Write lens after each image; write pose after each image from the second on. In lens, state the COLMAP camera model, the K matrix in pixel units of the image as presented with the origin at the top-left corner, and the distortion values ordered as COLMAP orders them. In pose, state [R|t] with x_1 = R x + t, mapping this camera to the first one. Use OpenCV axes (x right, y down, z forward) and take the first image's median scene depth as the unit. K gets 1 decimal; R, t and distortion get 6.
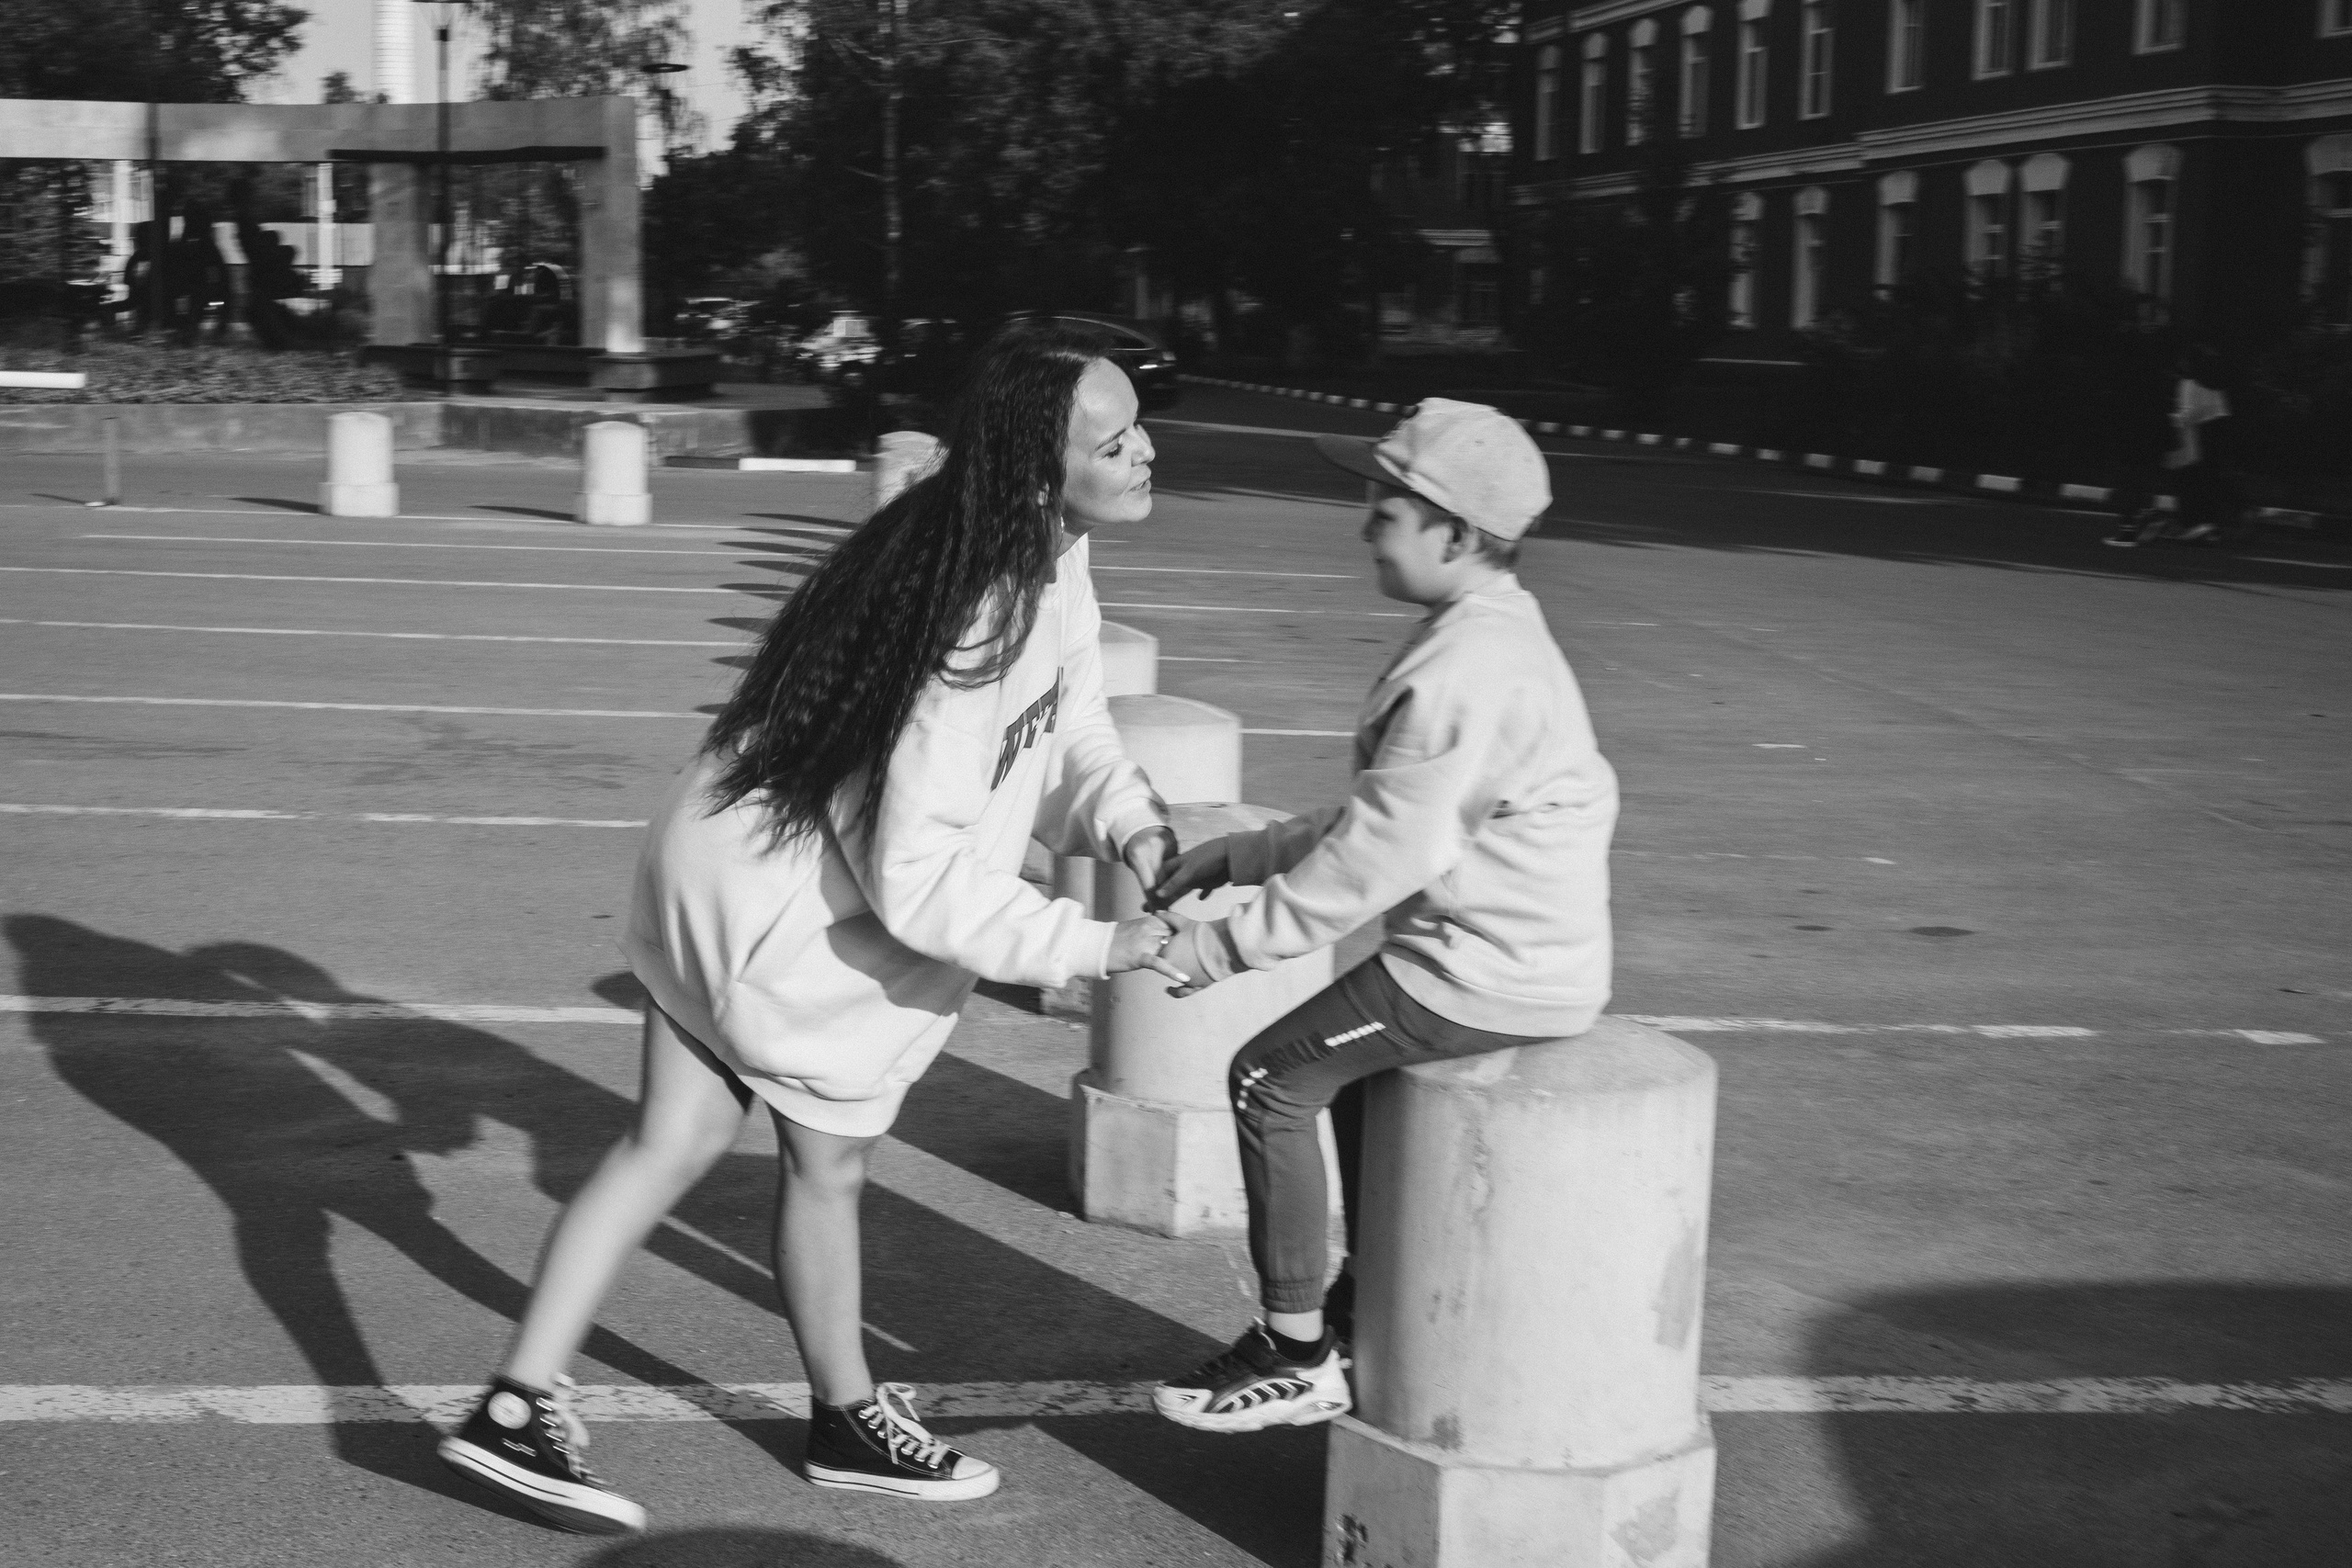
lens RADIAL K [[3191.5, 0, 1175.2], [0, 3191.5, 920.3], [0, 0, 1]] dist [-0.178382, 0.287112]
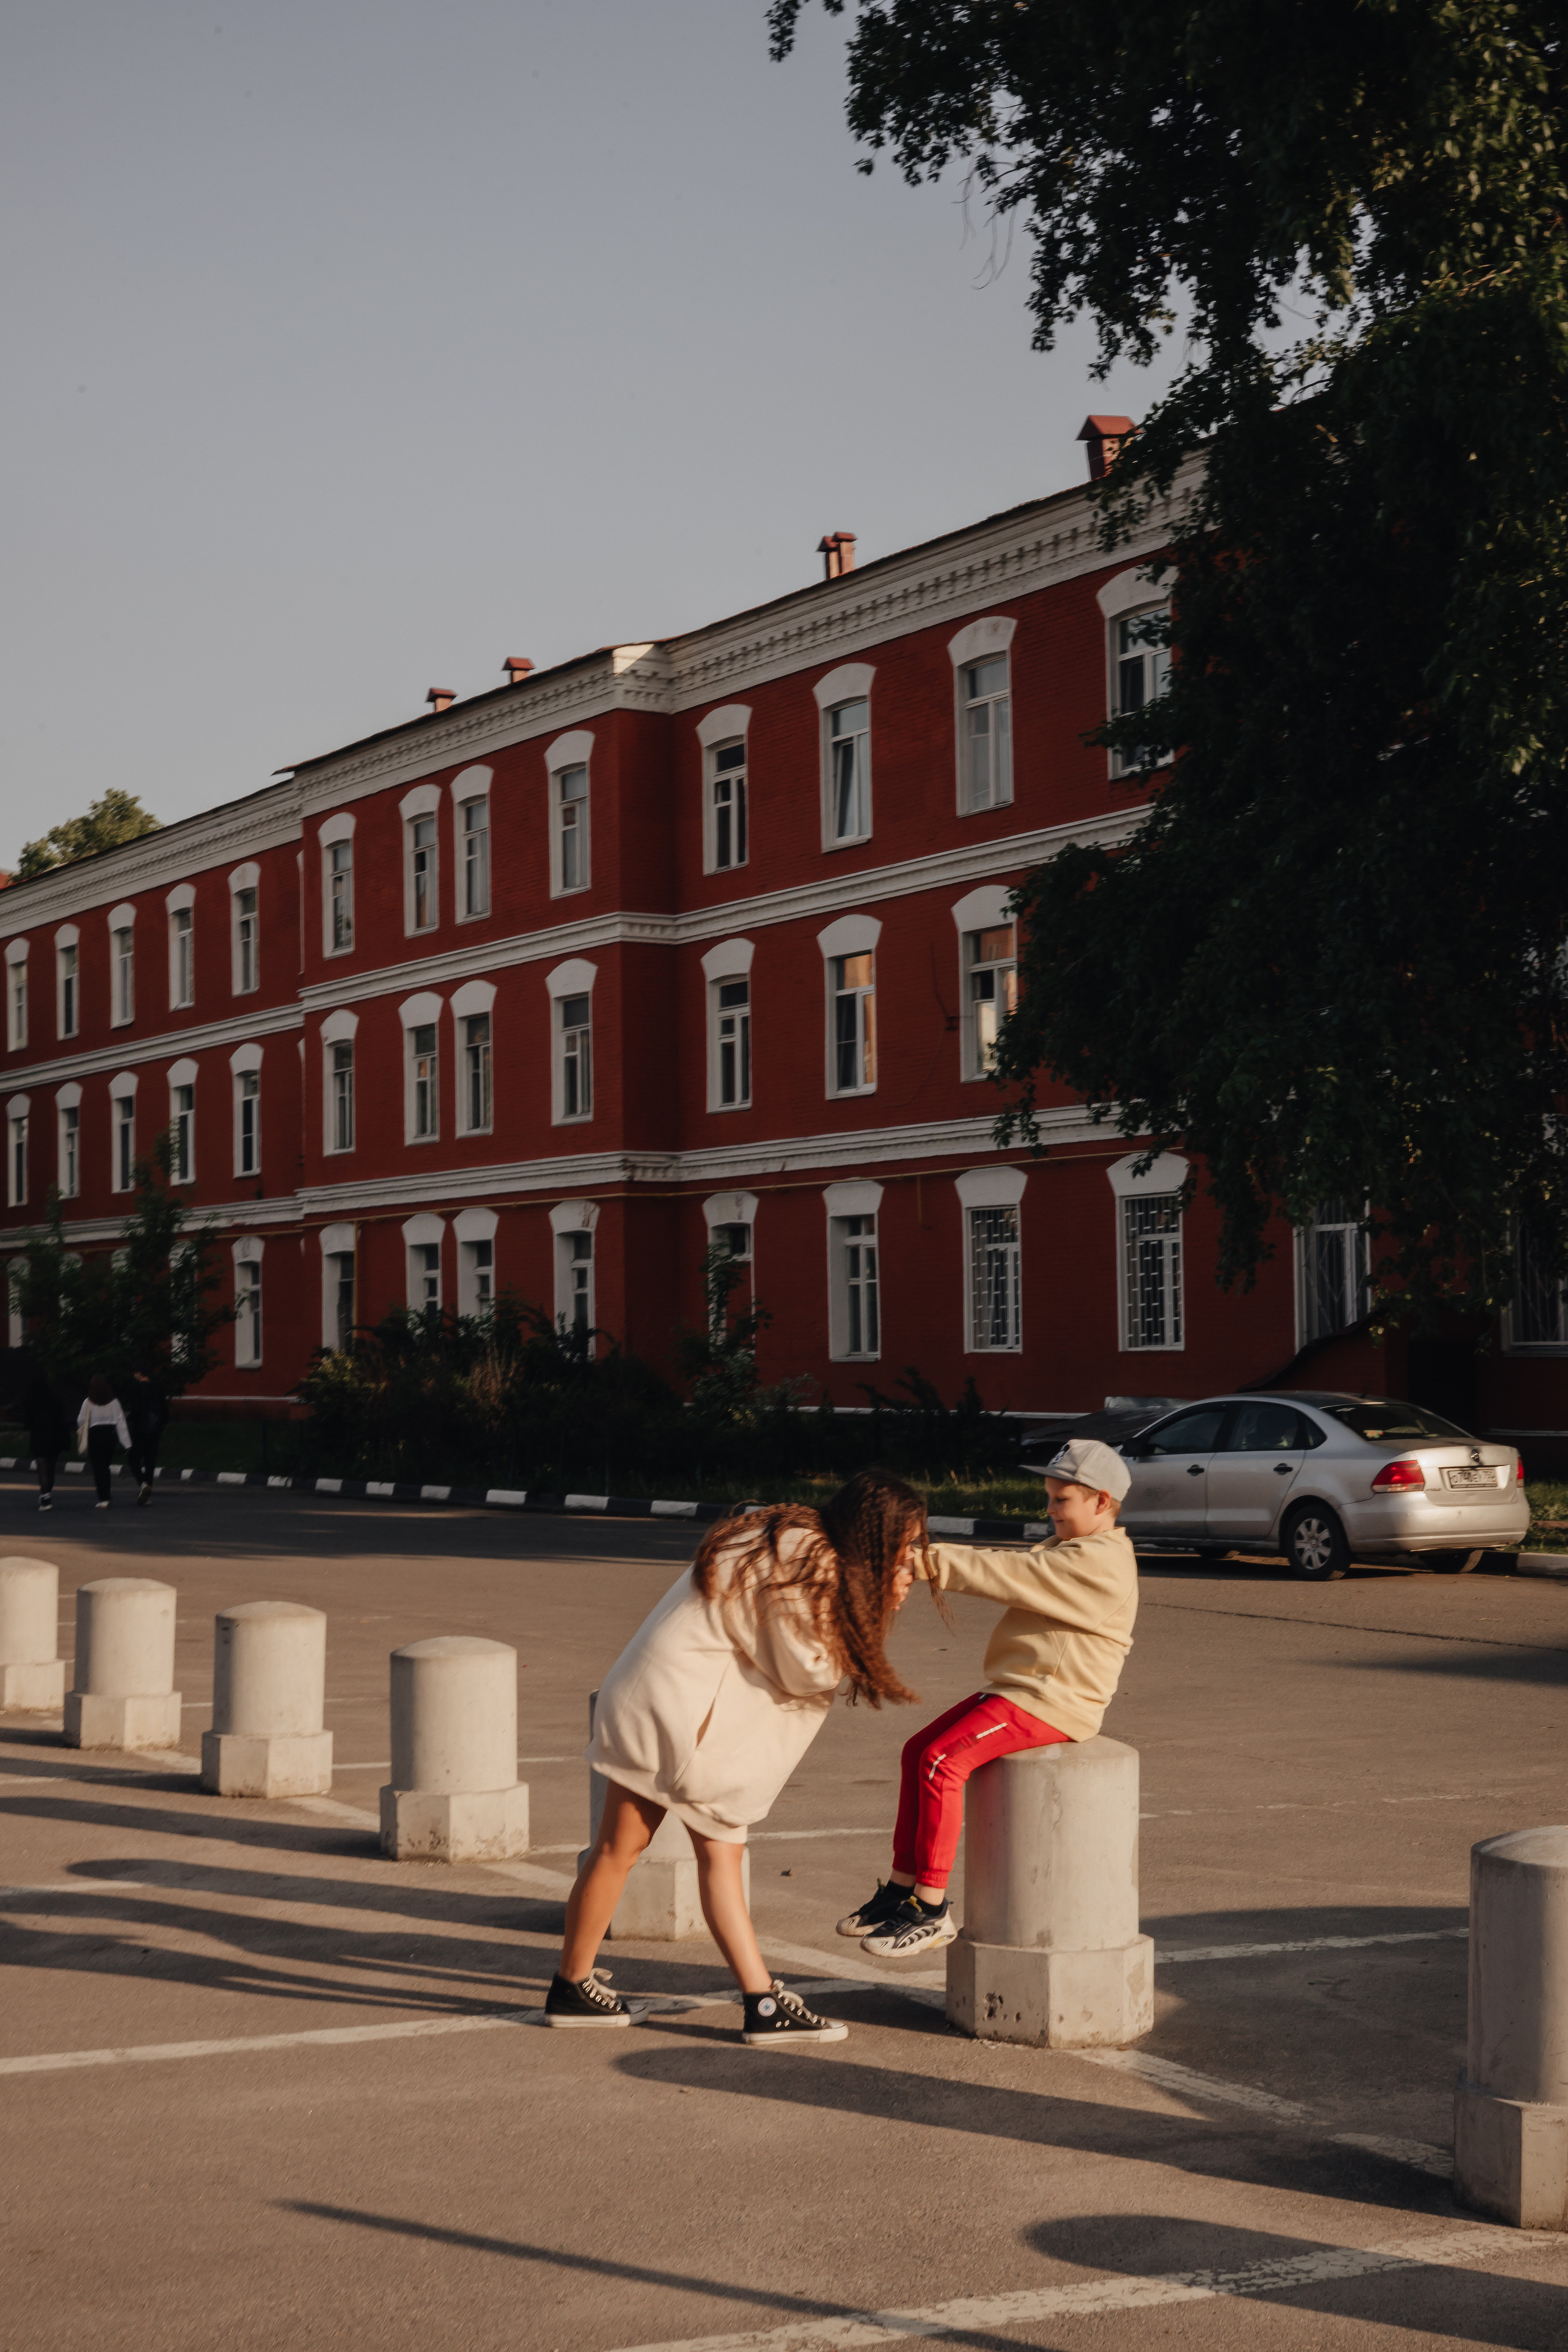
lens RADIAL K [[3407.5, 0, 727.1], [0, 3407.5, 1182.4], [0, 0, 1]] dist [0.167122, -1.198739]
pose [[0.914178, 0.004649, 0.405286, -0.150531], [0.089821, 0.972748, -0.213761, 0.021011], [-0.395235, 0.231819, 0.888847, -0.151333]]
